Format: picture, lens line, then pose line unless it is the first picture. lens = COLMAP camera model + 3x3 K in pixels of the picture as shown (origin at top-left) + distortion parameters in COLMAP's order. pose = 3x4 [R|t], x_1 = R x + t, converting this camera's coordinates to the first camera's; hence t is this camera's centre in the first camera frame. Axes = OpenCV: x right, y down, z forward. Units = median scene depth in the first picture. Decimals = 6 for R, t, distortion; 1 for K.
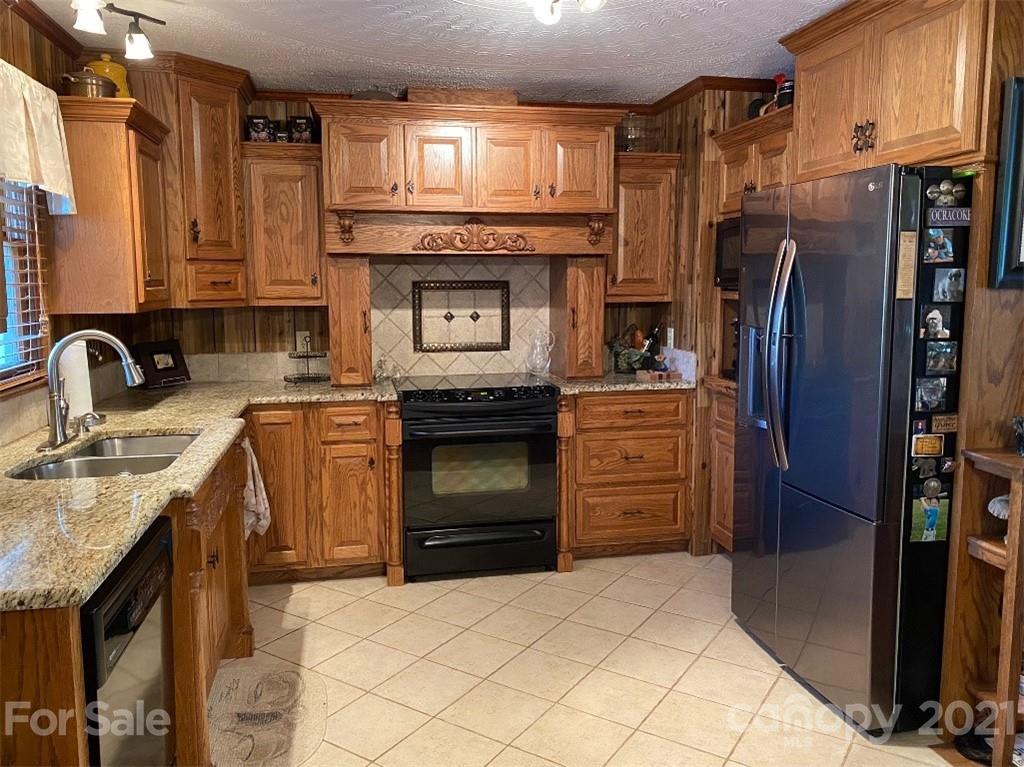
lens RADIAL K [[772.5, 0, 510.2], [0, 772.5, 363.3], [0, 0, 1]] dist [0.115732, -0.119811]
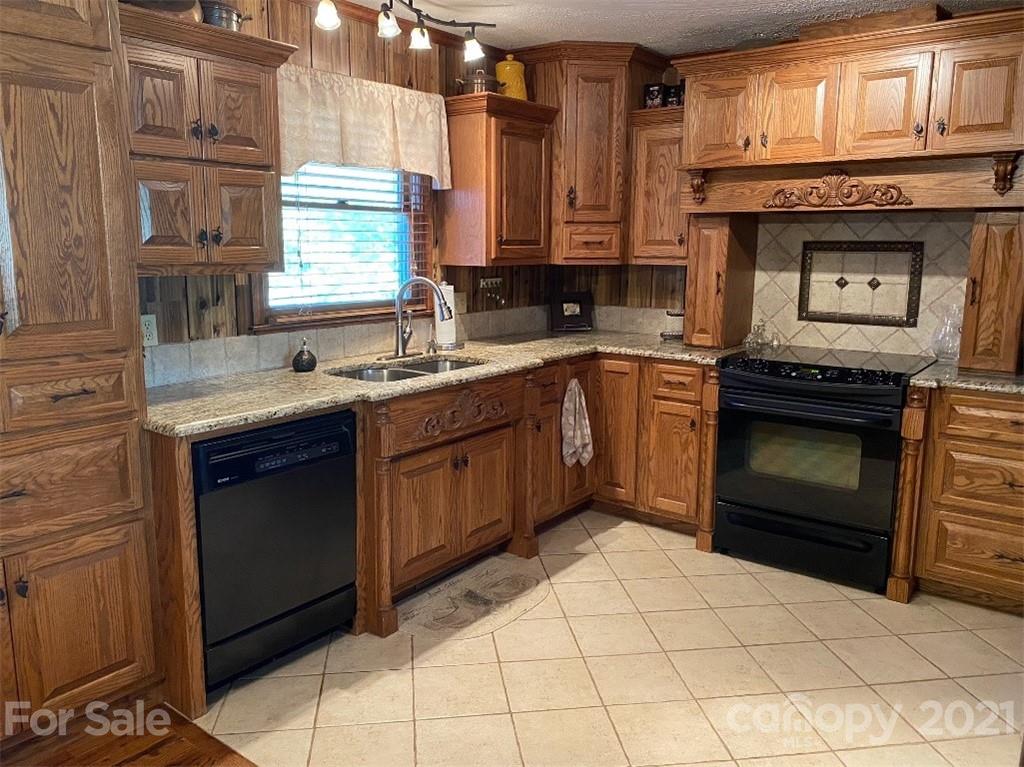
lens RADIAL K [[772.5, 0, 510.2], [0, 772.5, 363.3], [0, 0, 1]] dist [0.115732, -0.119811]
pose [[0.684584, 0.125795, -0.717997, 0.360693], [-0.088425, 0.992054, 0.089500, -0.018565], [0.723550, 0.002218, 0.690268, 0.133381]]
